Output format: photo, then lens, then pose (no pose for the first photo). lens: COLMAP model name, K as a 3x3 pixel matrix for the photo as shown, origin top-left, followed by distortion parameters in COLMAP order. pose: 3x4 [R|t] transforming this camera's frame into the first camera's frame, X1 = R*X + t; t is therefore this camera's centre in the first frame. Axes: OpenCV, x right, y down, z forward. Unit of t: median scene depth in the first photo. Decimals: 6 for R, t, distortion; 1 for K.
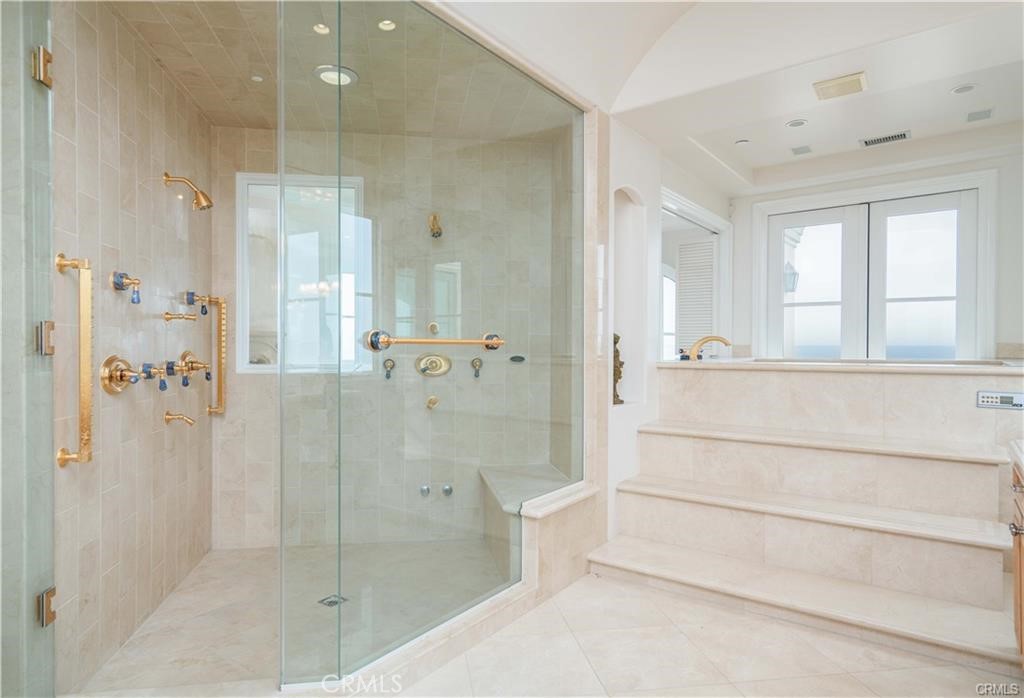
lens RADIAL K [[600.6, 0, 496.2], [0, 600.6, 349.0], [0, 0, 1]] dist [0.004201, 0.001287]
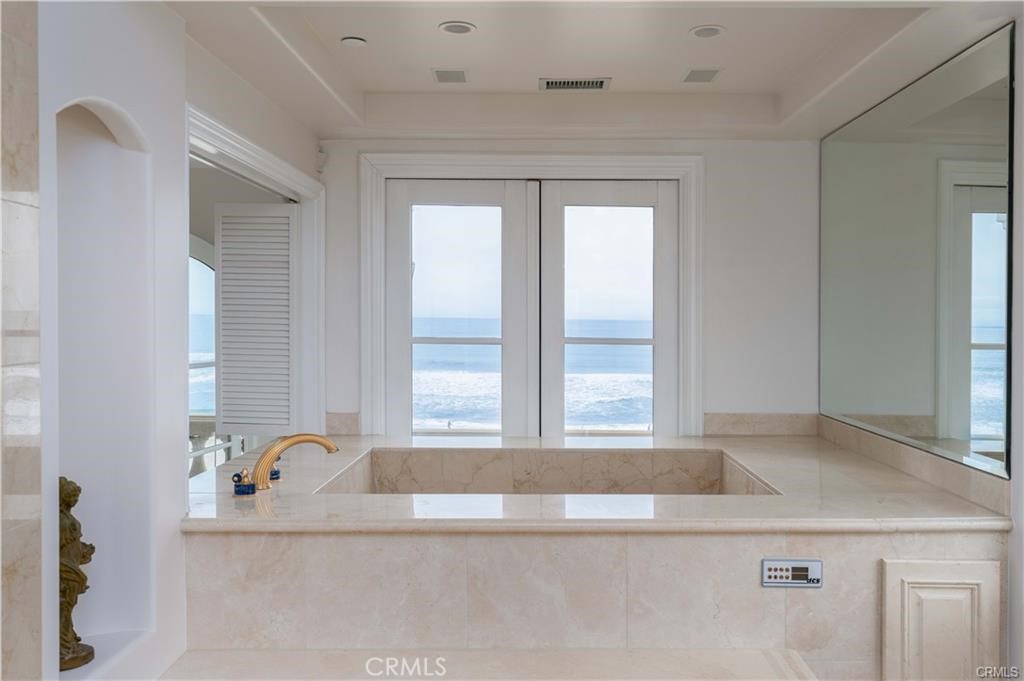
lens RADIAL K [[894.4, 0, 577.8], [0, 894.4, 342.4], [0, 0, 1]] dist [0.014259, 0.007756]
pose [[0.771489, -0.012974, 0.636110, 0.100665], [-0.000433, 0.999781, 0.020917, -0.147923], [-0.636242, -0.016413, 0.771315, 0.412735]]
